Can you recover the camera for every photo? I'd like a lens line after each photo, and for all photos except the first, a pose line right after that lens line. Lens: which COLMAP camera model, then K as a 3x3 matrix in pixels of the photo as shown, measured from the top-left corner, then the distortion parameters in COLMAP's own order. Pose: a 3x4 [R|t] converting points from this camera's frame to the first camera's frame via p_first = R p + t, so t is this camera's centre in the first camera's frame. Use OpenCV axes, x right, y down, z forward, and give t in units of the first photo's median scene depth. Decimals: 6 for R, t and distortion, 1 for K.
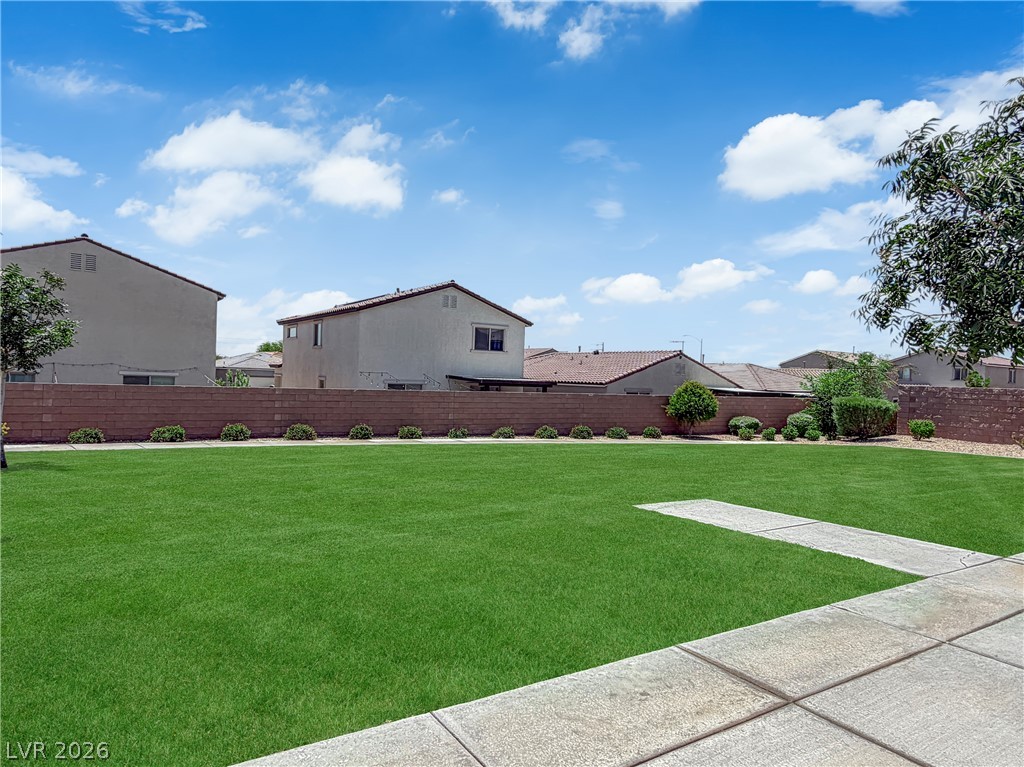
lens RADIAL K [[658.7, 0, 512.0], [0, 658.7, 383.5], [0, 0, 1]] dist [-0.024954, 0.003866]
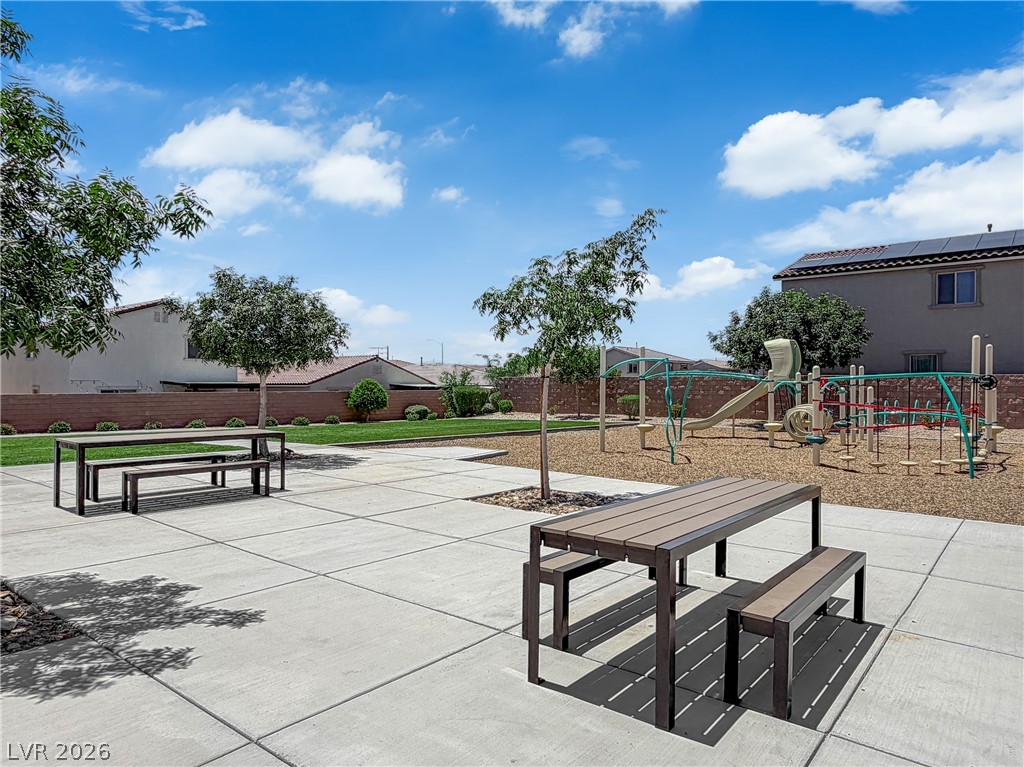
lens RADIAL K [[658.7, 0, 512.0], [0, 658.7, 383.5], [0, 0, 1]] dist [-0.024954, 0.003866]
pose [[0.951423, -0.033782, 0.306027, 0.111589], [0.035427, 0.999372, 0.000180, 0.010967], [-0.305841, 0.010670, 0.952023, -0.228892]]
